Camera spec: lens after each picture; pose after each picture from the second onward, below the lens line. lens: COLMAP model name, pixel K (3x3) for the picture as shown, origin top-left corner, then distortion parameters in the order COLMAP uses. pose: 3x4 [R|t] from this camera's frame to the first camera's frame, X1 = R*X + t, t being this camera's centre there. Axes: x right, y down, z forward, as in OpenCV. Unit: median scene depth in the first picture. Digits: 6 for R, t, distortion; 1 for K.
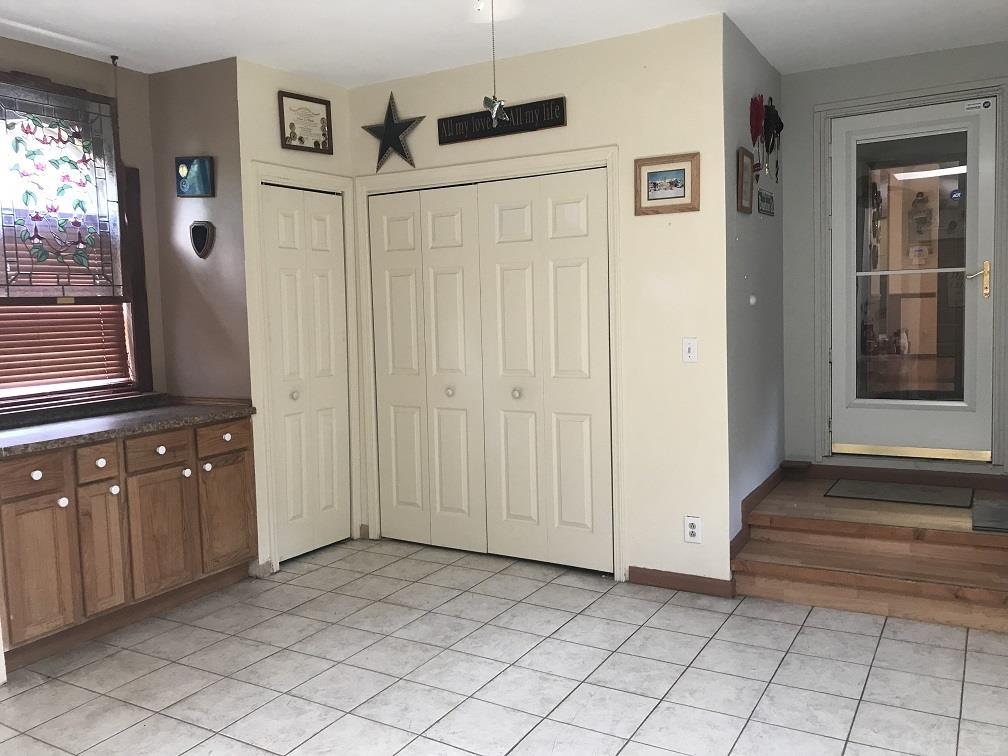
lens RADIAL K [[839.1, 0, 501.7], [0, 839.1, 377.4], [0, 0, 1]] dist [0.026872, -0.008565]
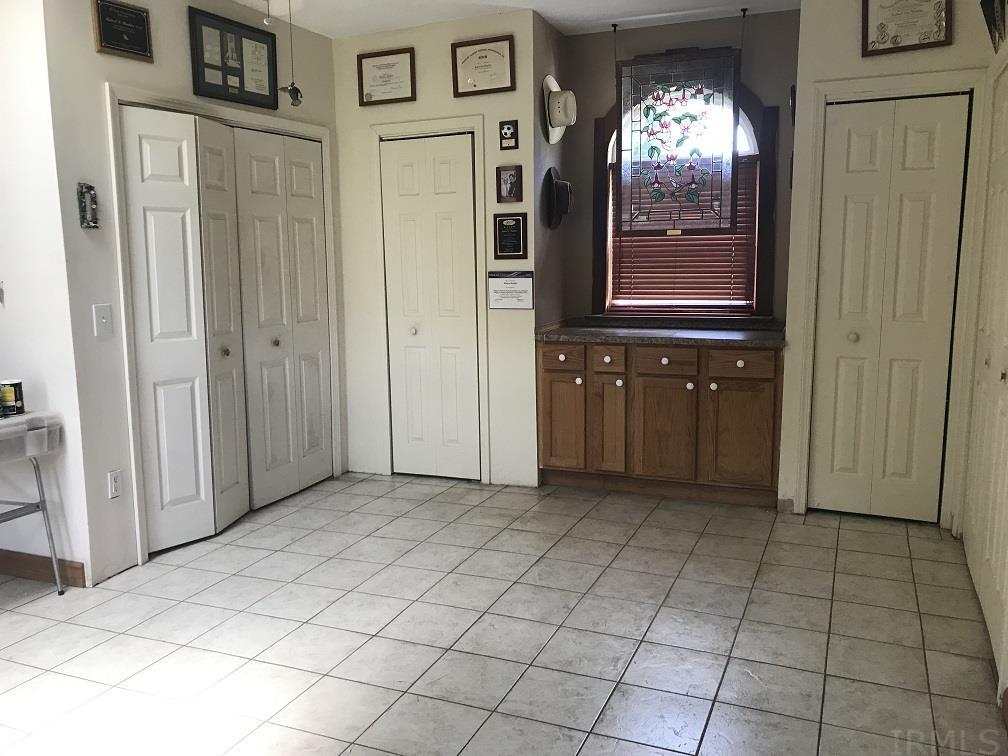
lens RADIAL K [[839.1, 0, 502.9], [0, 839.1, 374.9], [0, 0, 1]] dist [0.026872, -0.008565]
pose [[0.129690, 0.173389, -0.976277, 0.715649], [-0.080262, 0.983197, 0.163956, -0.068956], [0.988301, 0.057094, 0.141427, 0.603562]]
